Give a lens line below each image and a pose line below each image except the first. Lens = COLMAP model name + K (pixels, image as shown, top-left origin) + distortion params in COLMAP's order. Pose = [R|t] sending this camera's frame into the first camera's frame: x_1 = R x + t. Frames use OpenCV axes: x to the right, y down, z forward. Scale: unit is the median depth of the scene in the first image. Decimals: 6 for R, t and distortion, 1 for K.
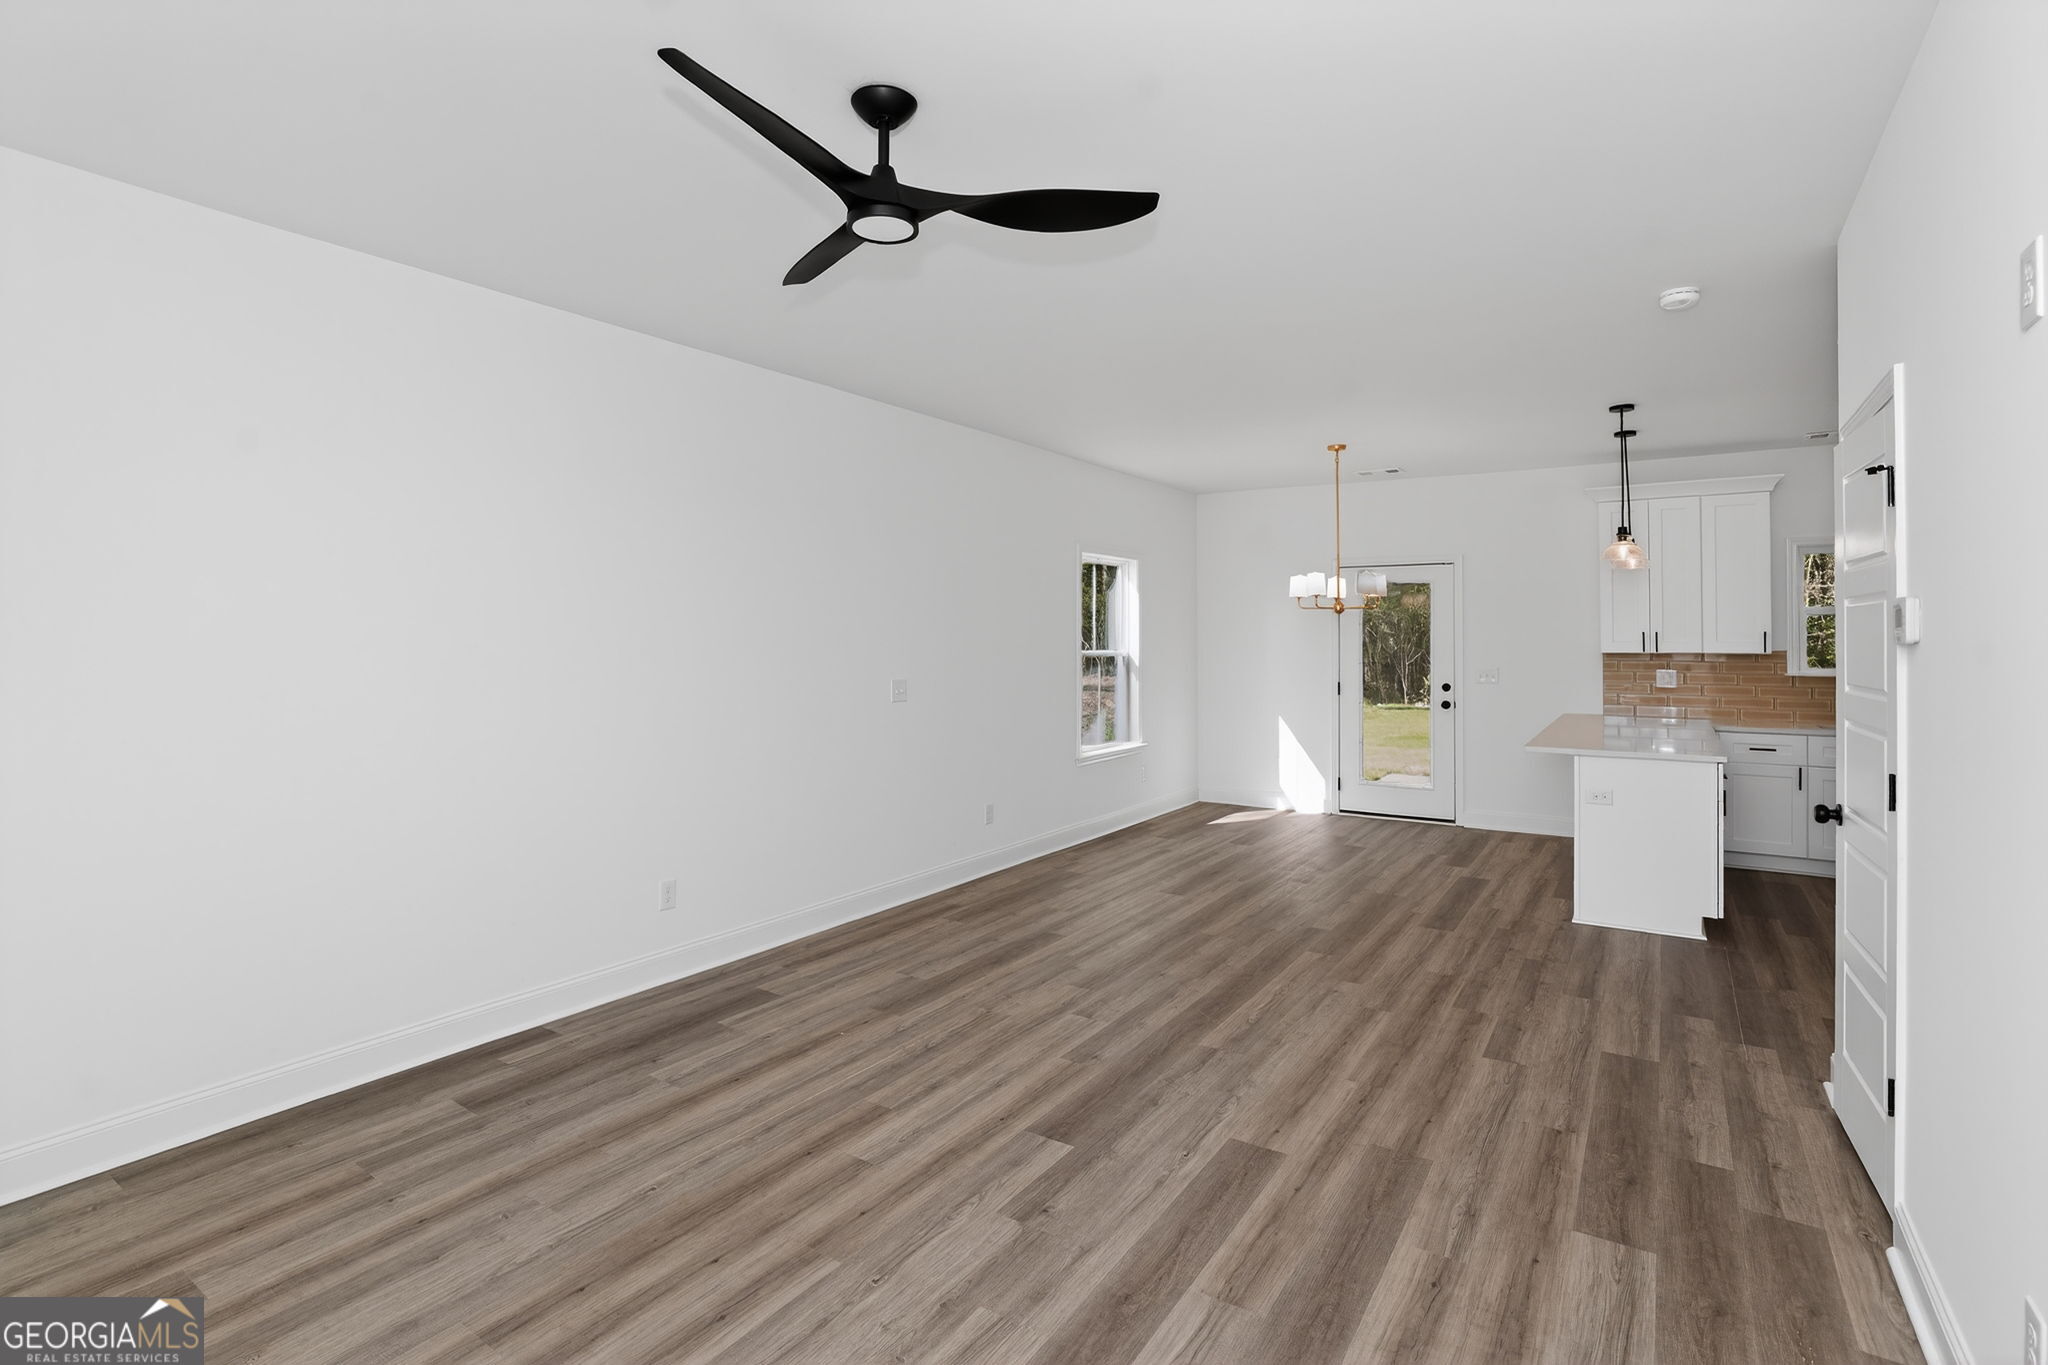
lens RADIAL K [[980.5, 0, 1031.0], [0, 980.5, 630.3], [0, 0, 1]] dist [-0.042011, 0.013361]
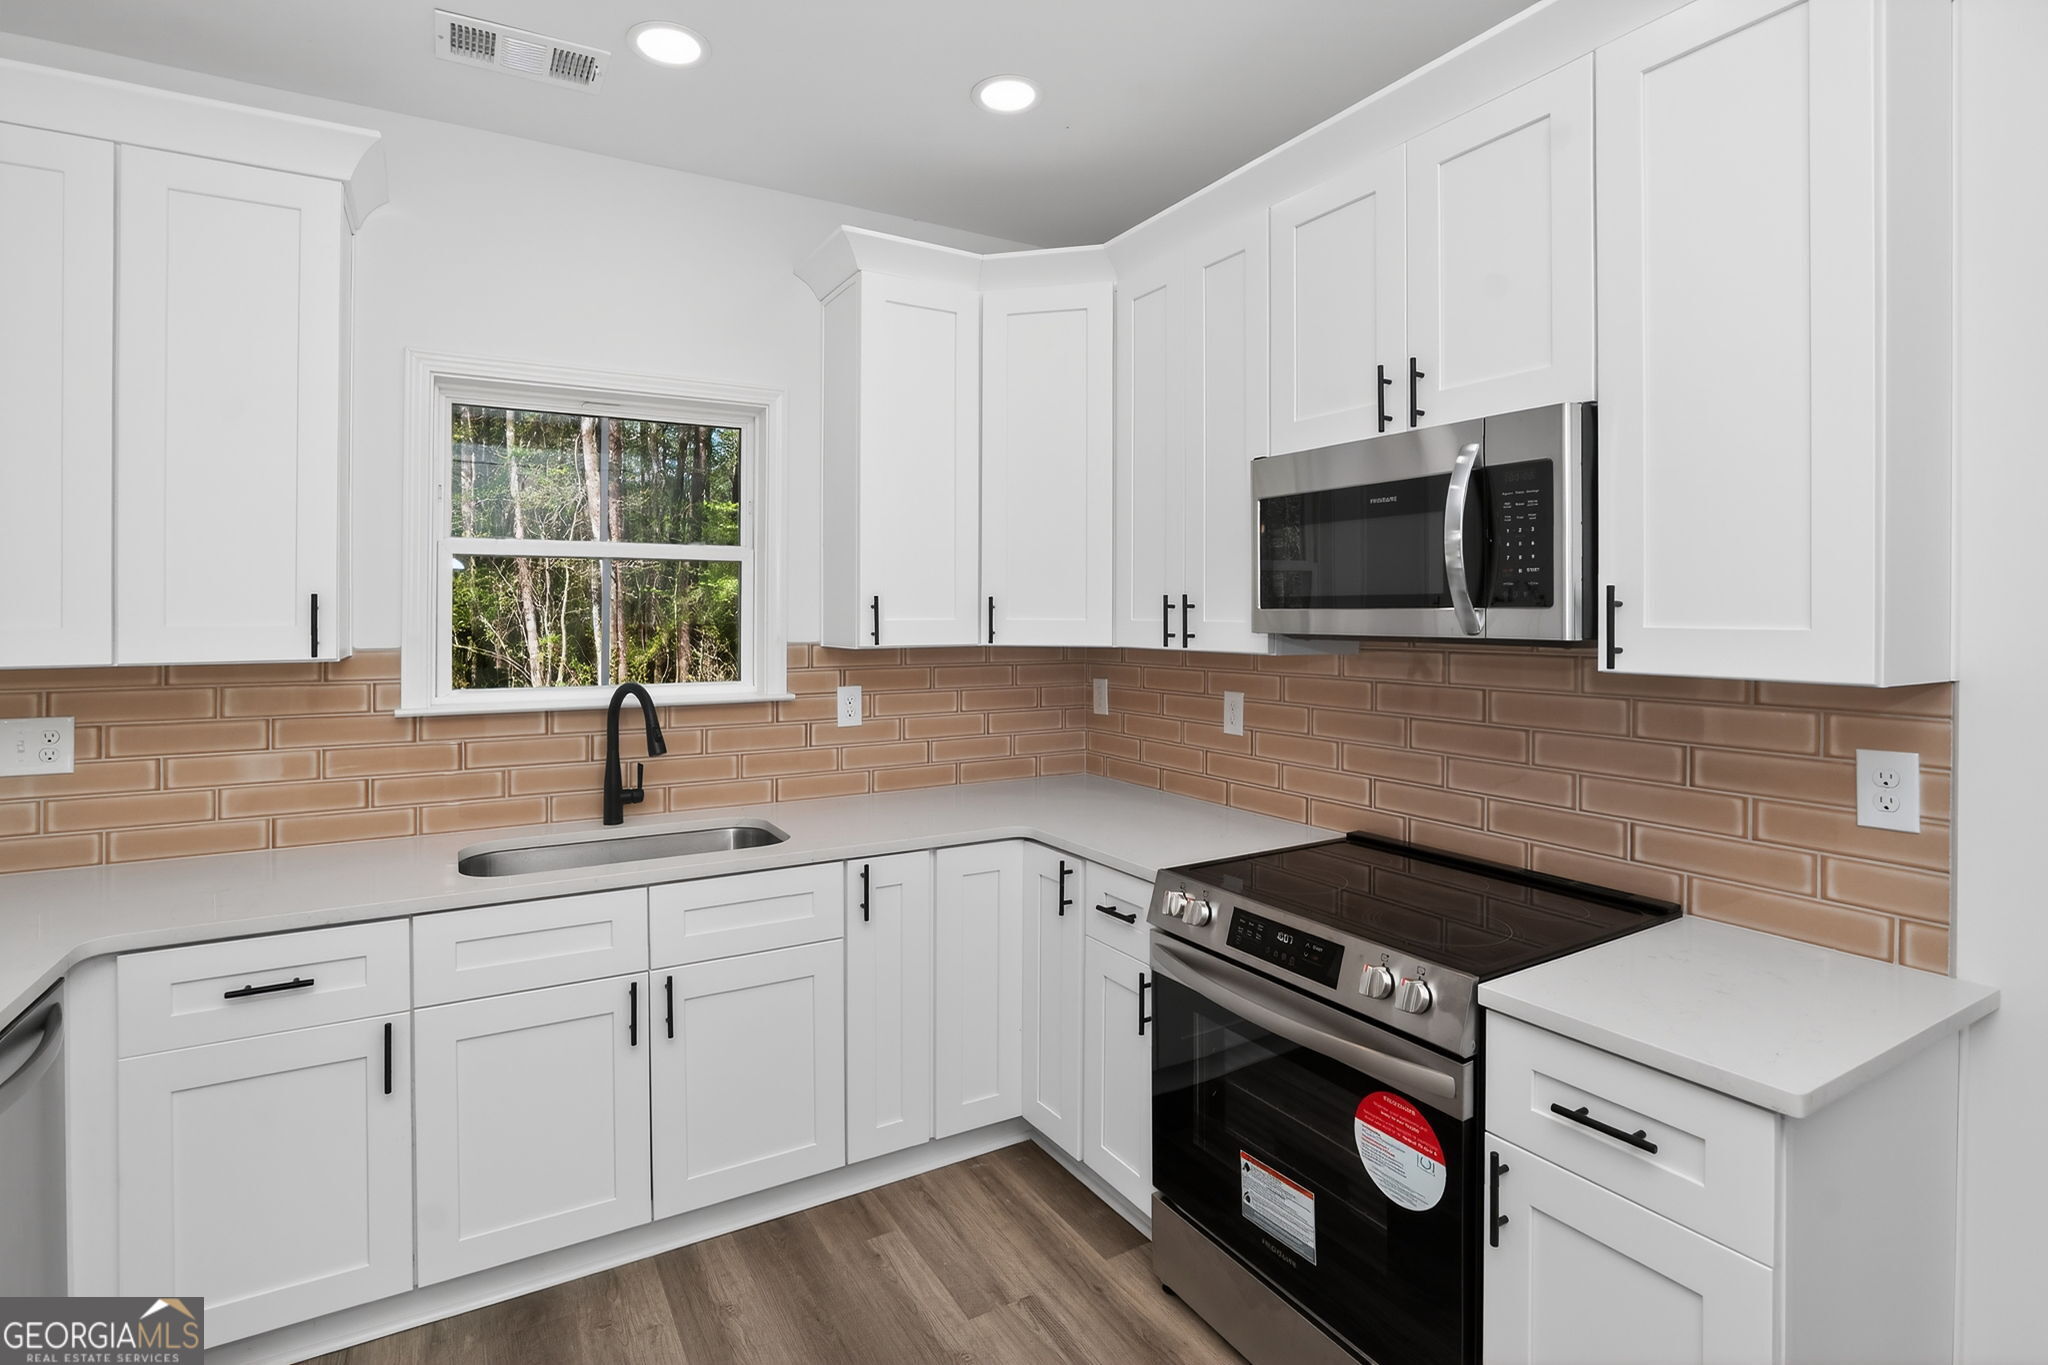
lens RADIAL K [[980.5, 0, 1009.3], [0, 980.5, 615.2], [0, 0, 1]] dist [-0.042011, 0.013361]
pose [[0.458928, 0.001709, 0.888472, 1.037483], [-0.001896, 0.999998, -0.000945, 0.015059], [-0.888471, -0.001251, 0.458930, 1.142131]]
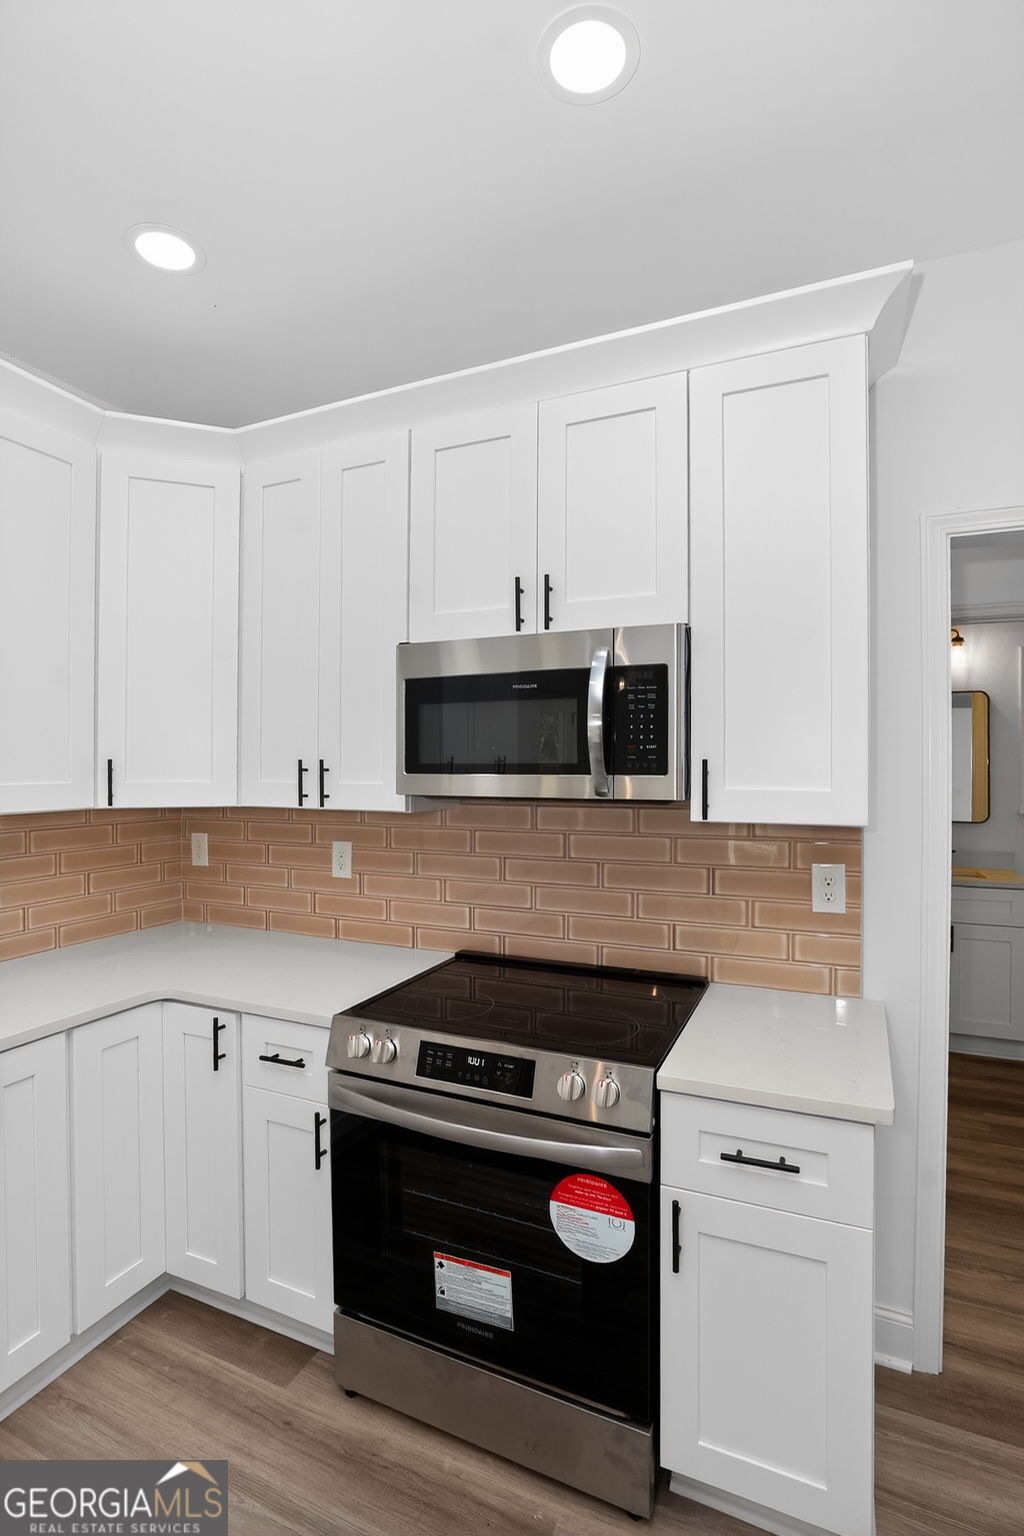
lens RADIAL K [[735.4, 0, 507.8], [0, 735.4, 771.8], [0, 0, 1]] dist [-0.042011, 0.013361]
pose [[-0.140574, -0.006363, 0.990050, 1.116928], [-0.000442, 0.999980, 0.006364, 0.005443], [-0.990070, 0.000457, -0.140574, 1.291012]]
